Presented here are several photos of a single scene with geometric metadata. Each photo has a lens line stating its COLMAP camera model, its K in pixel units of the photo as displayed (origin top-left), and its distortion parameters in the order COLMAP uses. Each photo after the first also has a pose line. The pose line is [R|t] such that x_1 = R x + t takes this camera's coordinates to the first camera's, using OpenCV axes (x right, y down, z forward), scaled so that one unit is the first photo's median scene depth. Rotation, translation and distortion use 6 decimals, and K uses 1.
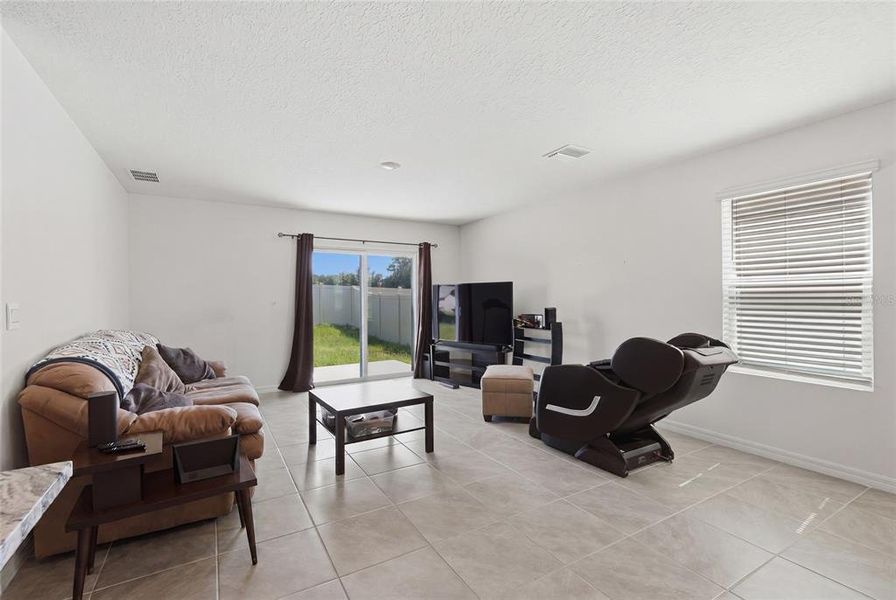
lens RADIAL K [[399.7, 0, 453.2], [0, 399.7, 300.5], [0, 0, 1]] dist [0.005994, 0.001203]
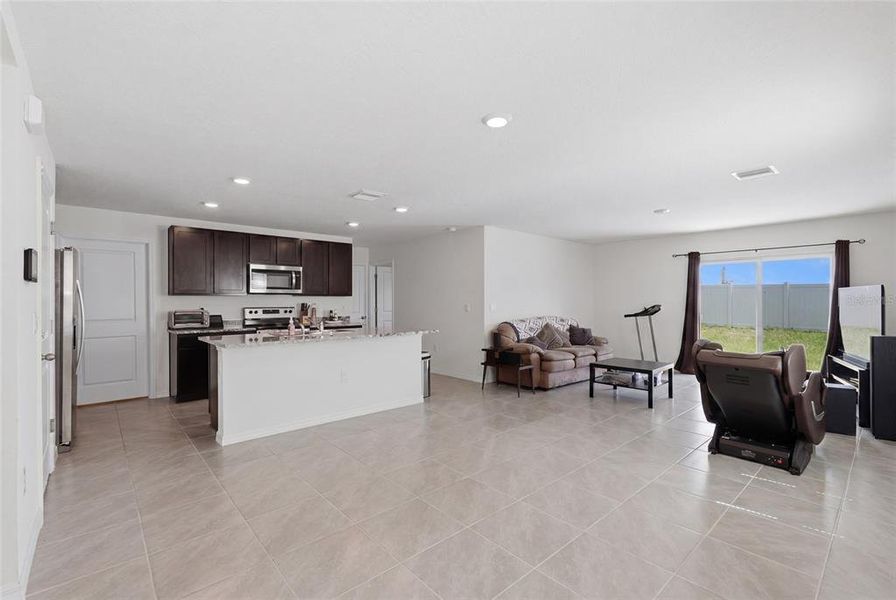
lens RADIAL K [[399.7, 0, 451.4], [0, 399.7, 300.5], [0, 0, 1]] dist [0.005994, 0.001203]
pose [[0.201584, 0.004647, -0.979460, 0.792647], [-0.007135, 0.999969, 0.003276, -0.012179], [0.979445, 0.006328, 0.201611, -0.010784]]
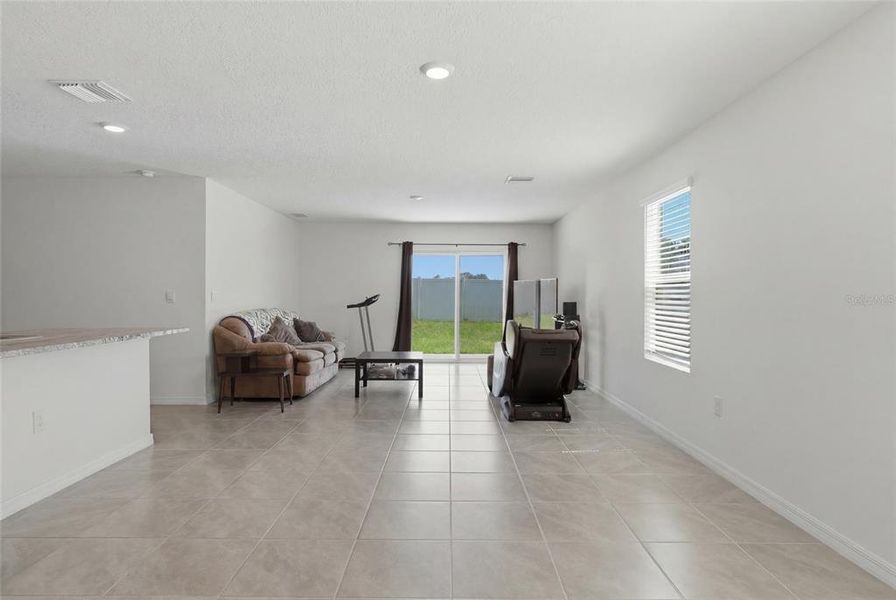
lens RADIAL K [[489.4, 0, 453.9], [0, 489.4, 295.7], [0, 0, 1]] dist [0.002672, -0.000602]
pose [[0.865075, 0.011622, -0.501508, 0.595870], [-0.014245, 0.999898, -0.001399, 0.006438], [0.501440, 0.008355, 0.865152, -0.304786]]
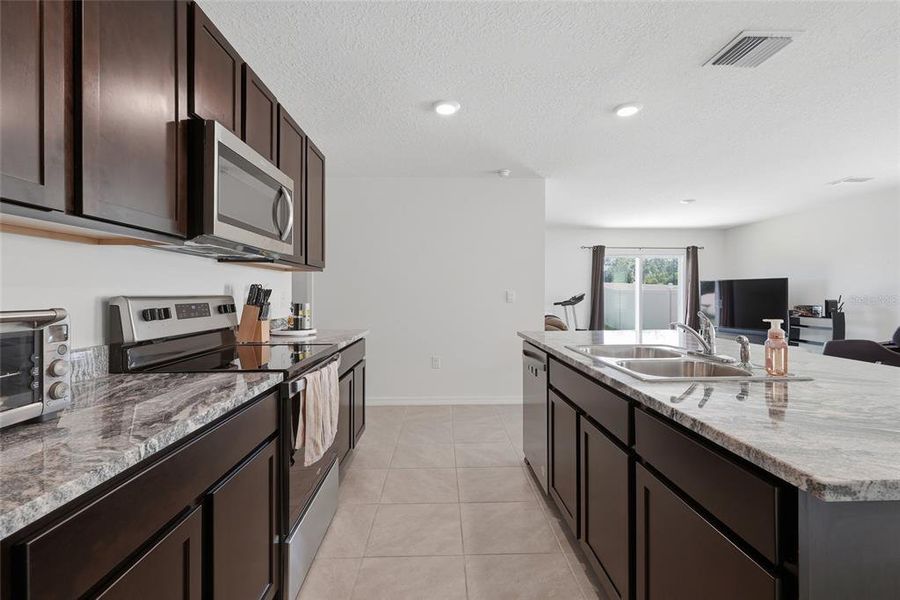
lens RADIAL K [[401.4, 0, 455.5], [0, 401.4, 297.8], [0, 0, 1]] dist [0.005994, 0.001203]
pose [[0.875731, 0.011560, -0.482661, -0.138871], [-0.010479, 0.999933, 0.004935, 0.016370], [0.482686, 0.000736, 0.875793, -0.526539]]
